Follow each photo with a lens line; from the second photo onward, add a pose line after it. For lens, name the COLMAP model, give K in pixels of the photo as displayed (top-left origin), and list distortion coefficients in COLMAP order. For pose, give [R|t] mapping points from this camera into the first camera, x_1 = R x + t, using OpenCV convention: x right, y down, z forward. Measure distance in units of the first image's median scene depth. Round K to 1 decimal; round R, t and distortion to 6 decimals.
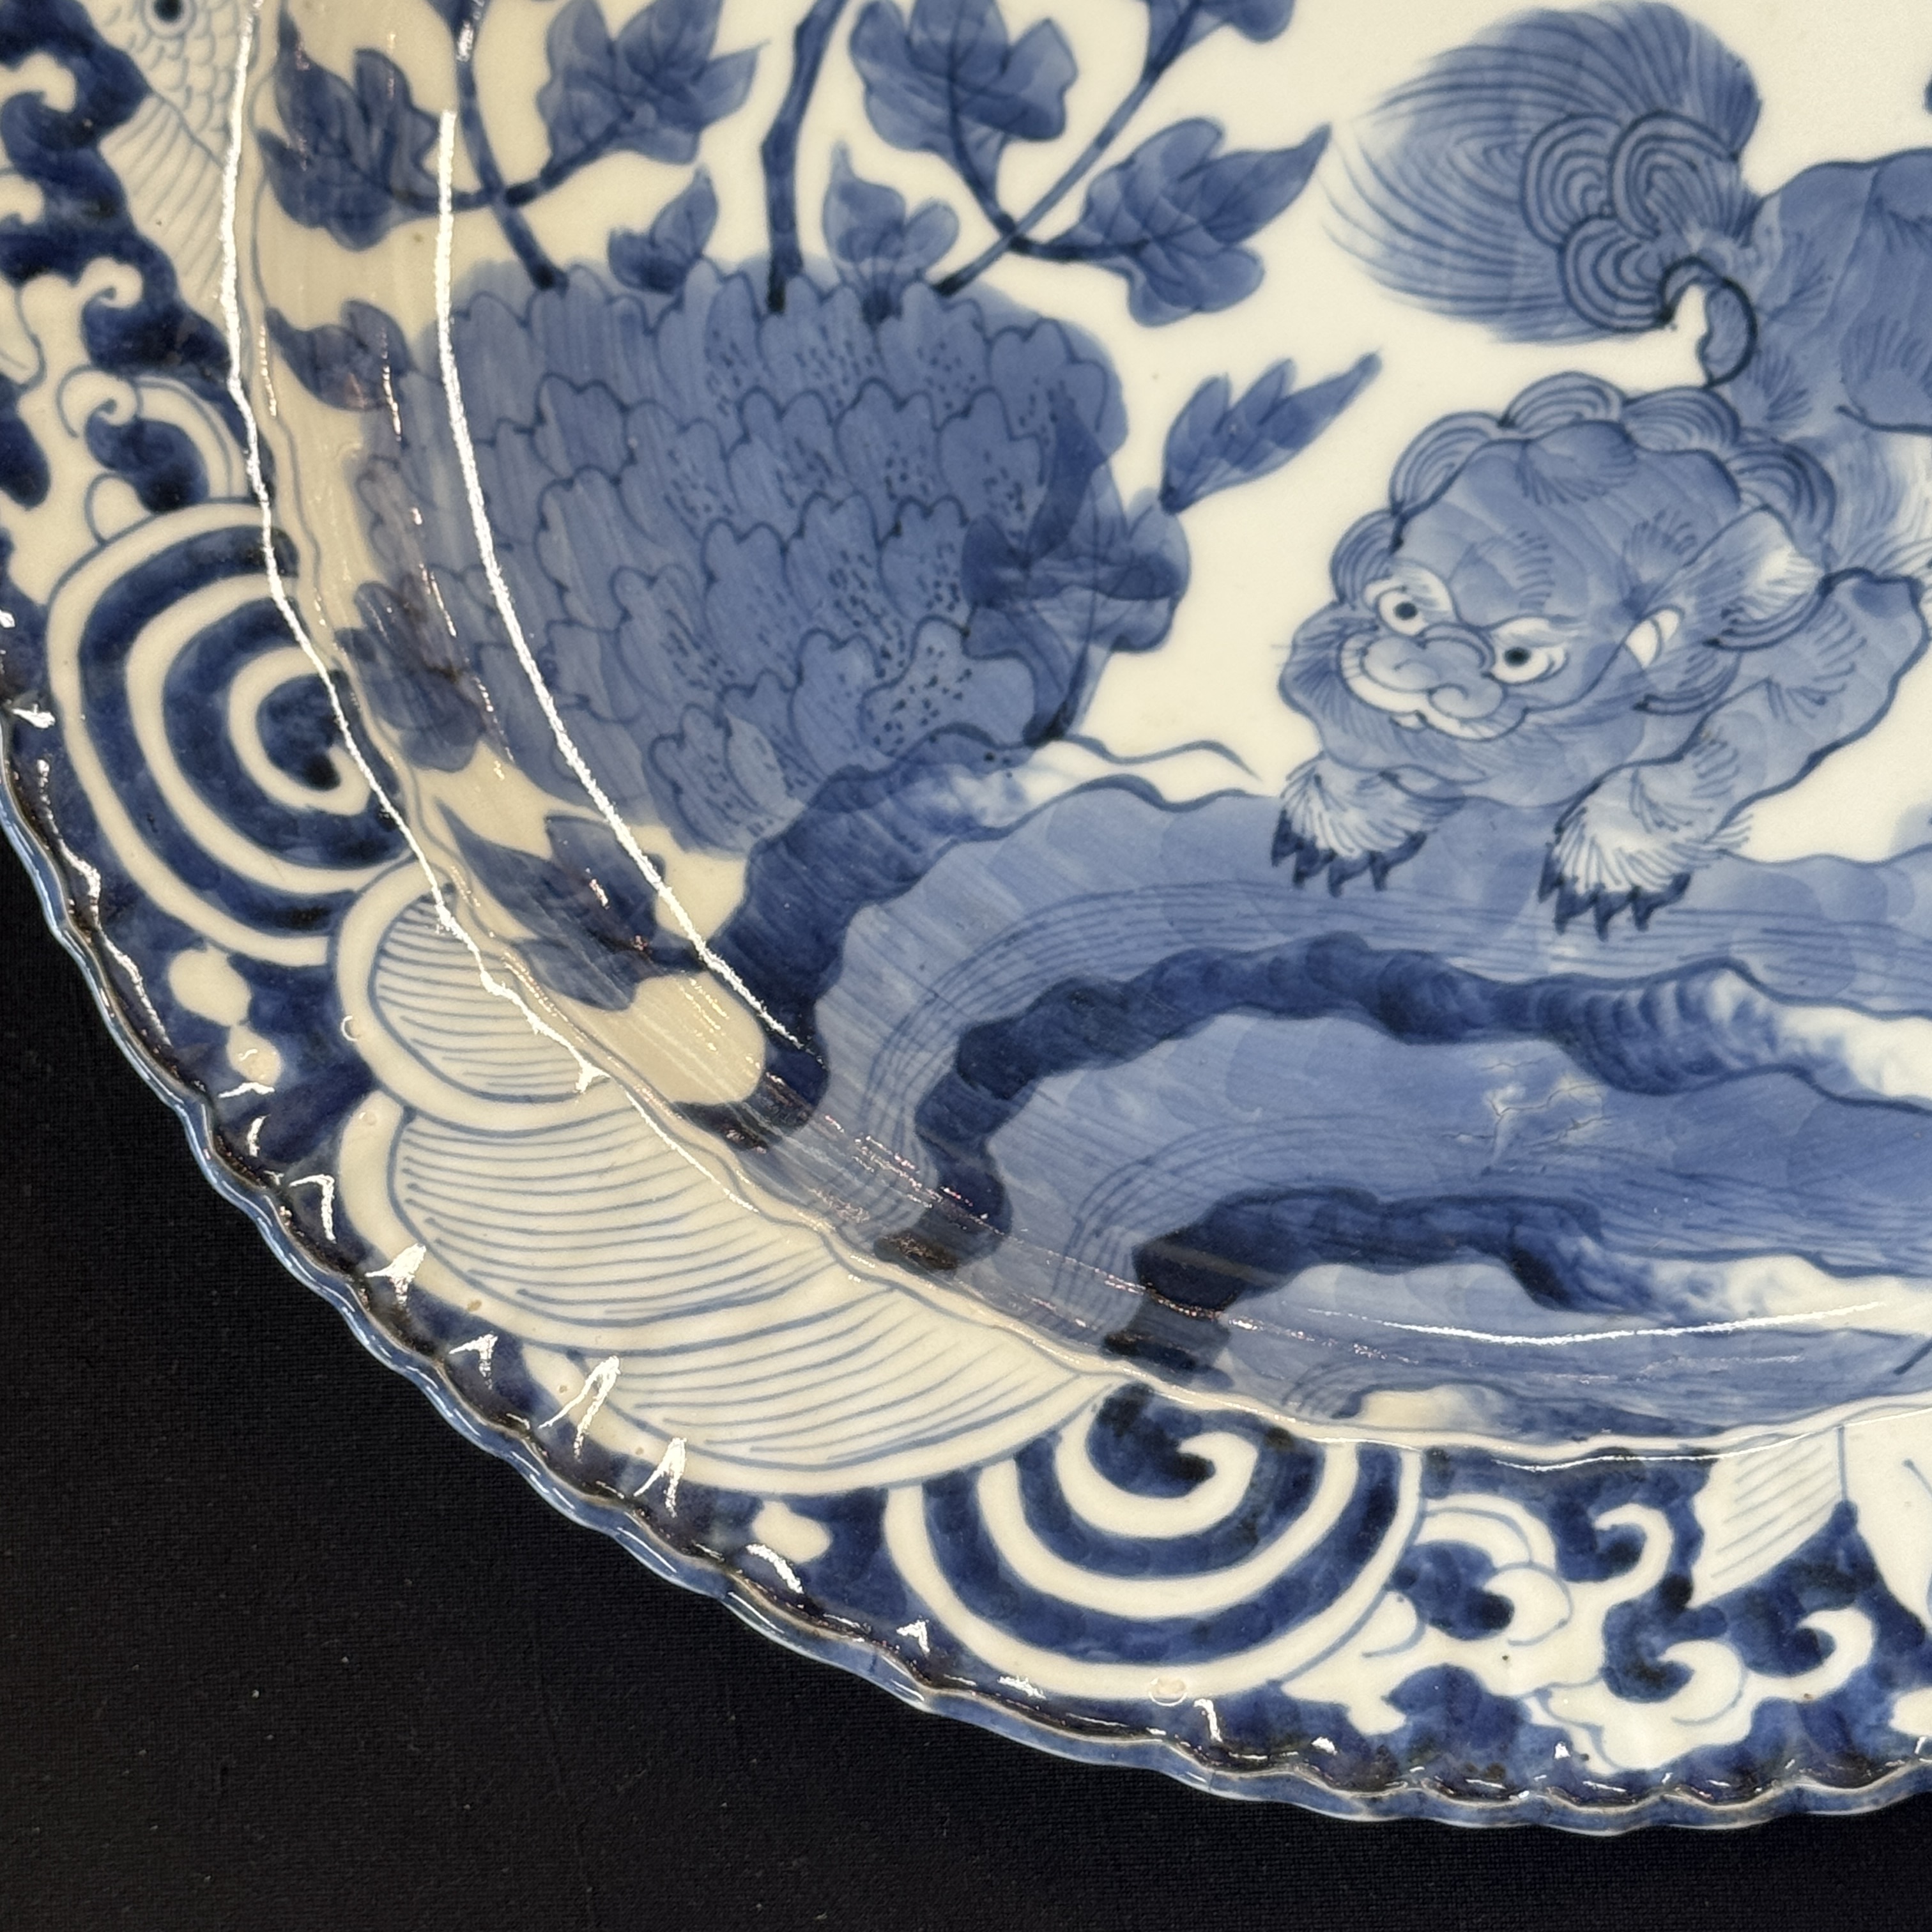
lens RADIAL K [[4657.1, 0, 955.7], [0, 4657.1, 984.6], [0, 0, 1]] dist [0.149388, 0.000000]
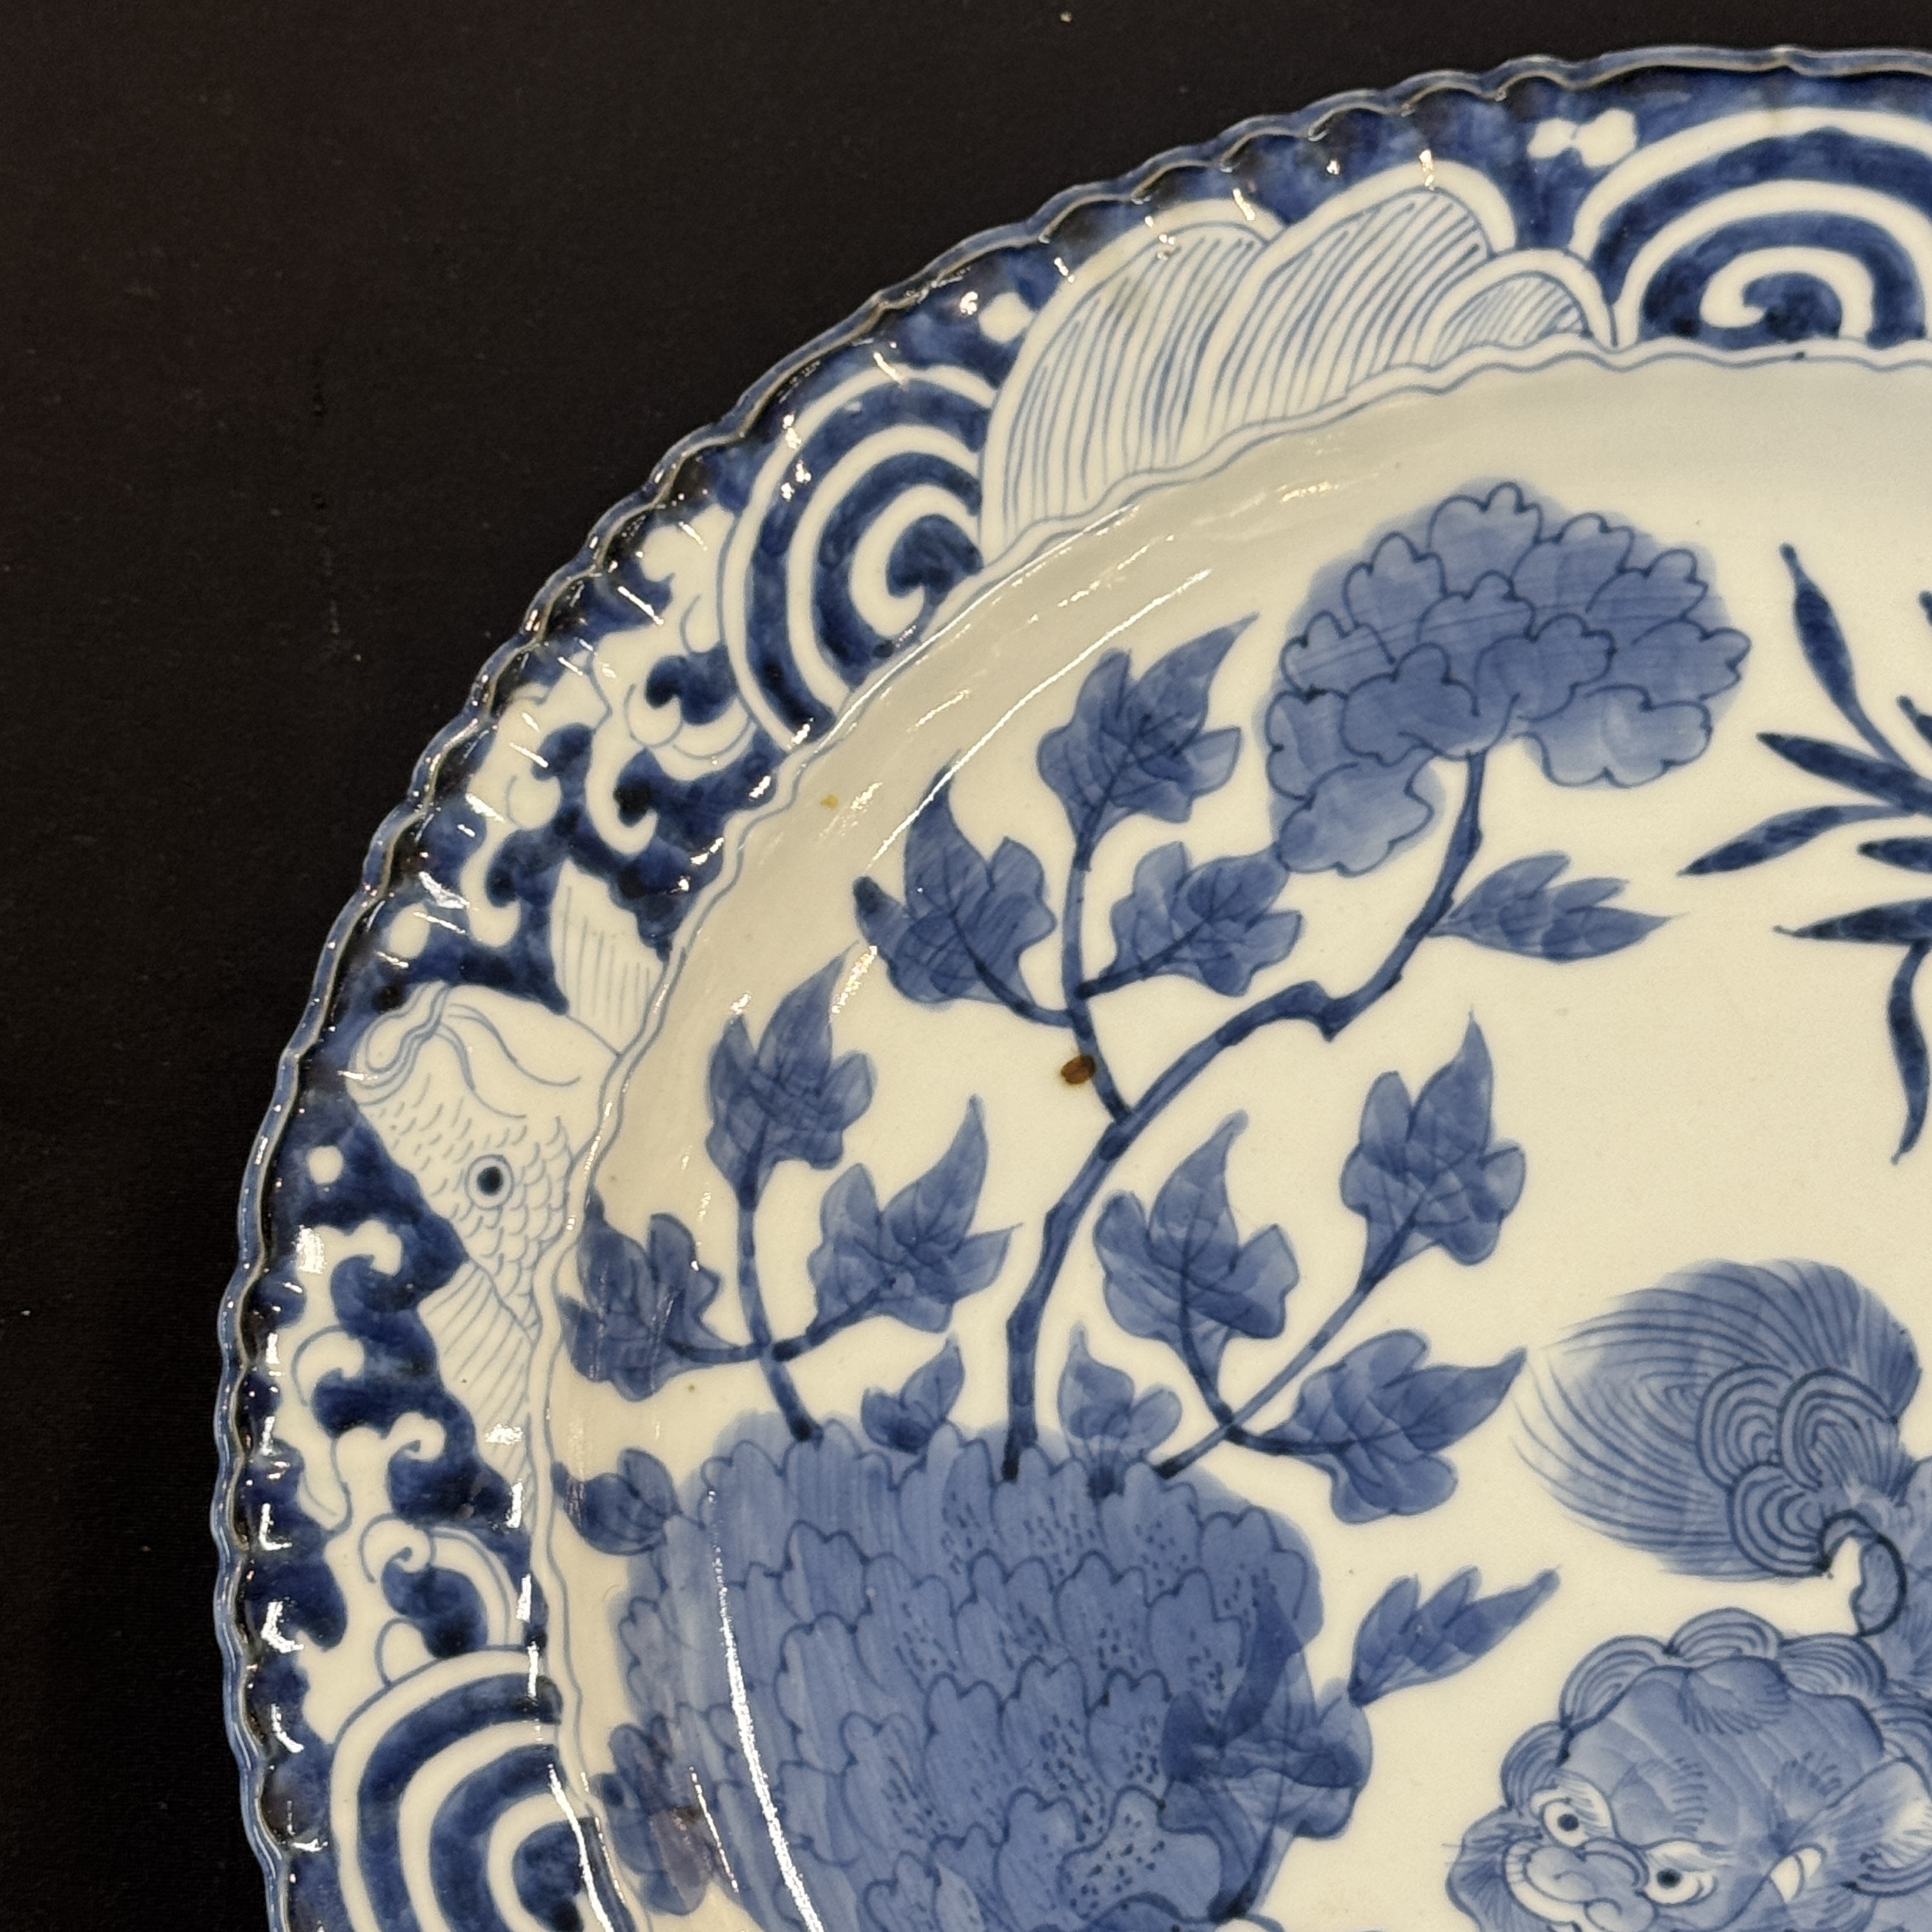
lens RADIAL K [[4657.1, 0, 952.9], [0, 4657.1, 972.5], [0, 0, 1]] dist [0.149388, 0.000000]
pose [[0.996657, 0.078010, -0.024292, -0.035223], [-0.079406, 0.994841, -0.063133, -0.196809], [0.019241, 0.064851, 0.997709, -0.104684]]
